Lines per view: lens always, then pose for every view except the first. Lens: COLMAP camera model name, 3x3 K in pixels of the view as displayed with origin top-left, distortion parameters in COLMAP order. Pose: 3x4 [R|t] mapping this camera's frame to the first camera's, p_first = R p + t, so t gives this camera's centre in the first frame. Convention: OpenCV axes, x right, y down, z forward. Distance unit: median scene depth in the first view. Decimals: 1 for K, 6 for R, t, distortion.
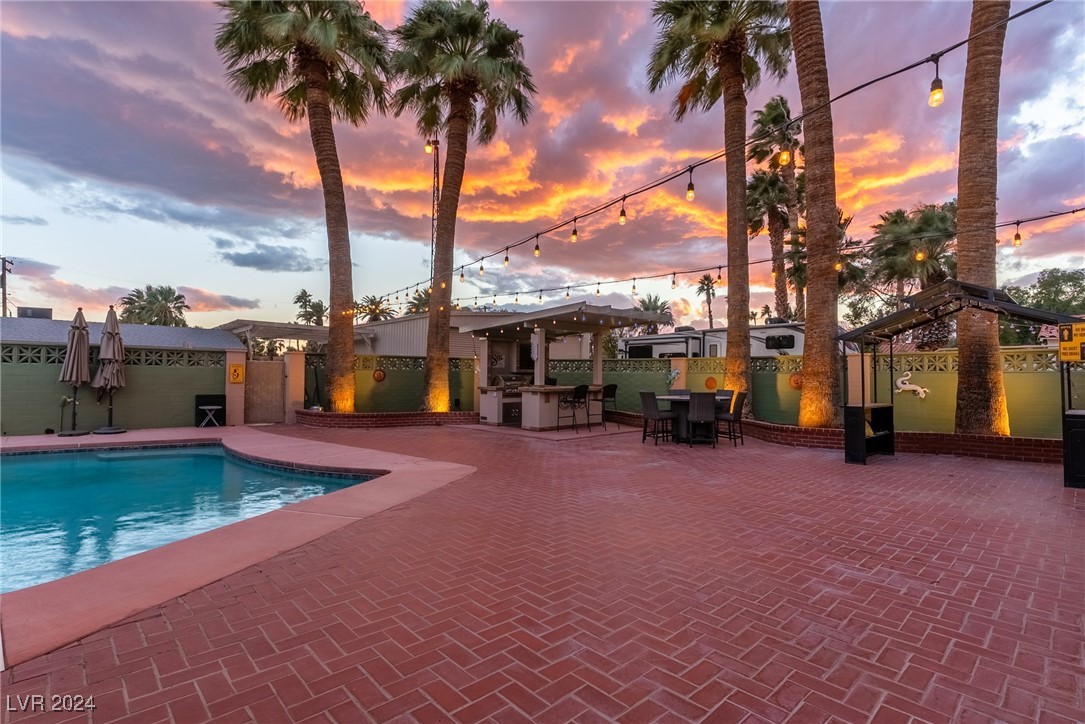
lens RADIAL K [[521.2, 0, 542.5], [0, 521.2, 362.0], [0, 0, 1]] dist [0.000485, -0.000159]
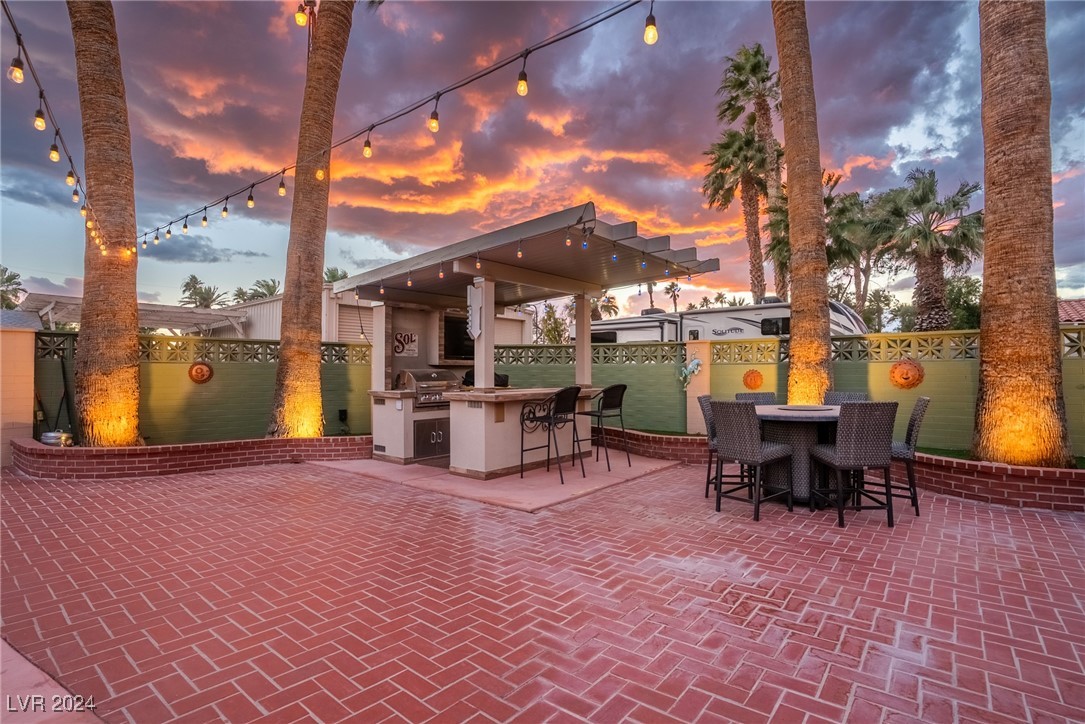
lens RADIAL K [[536.5, 0, 542.5], [0, 536.5, 362.0], [0, 0, 1]] dist [-0.048246, 0.000384]
pose [[0.990623, -0.007184, 0.136435, -0.018905], [0.006155, 0.999949, 0.007960, 0.013417], [-0.136485, -0.007046, 0.990617, 0.422994]]
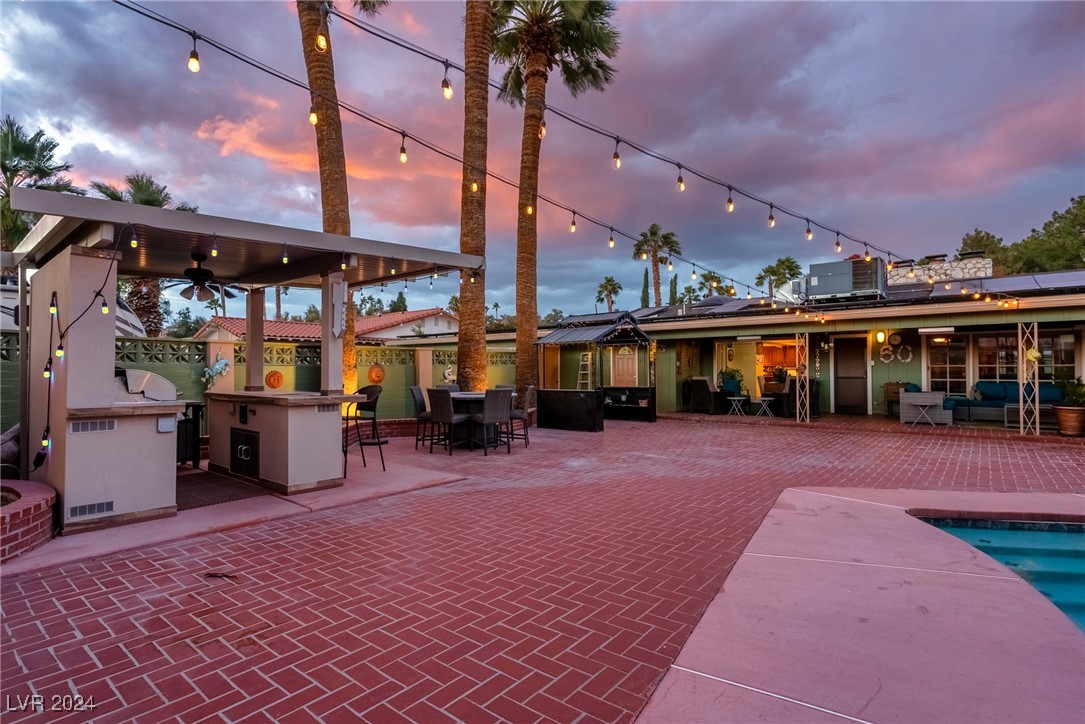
lens RADIAL K [[521.2, 0, 542.5], [0, 521.2, 362.0], [0, 0, 1]] dist [0.000485, -0.000159]
pose [[-0.131272, 0.009718, 0.991299, -0.459856], [-0.026447, 0.999562, -0.013301, 0.017767], [-0.990994, -0.027963, -0.130957, 0.785530]]
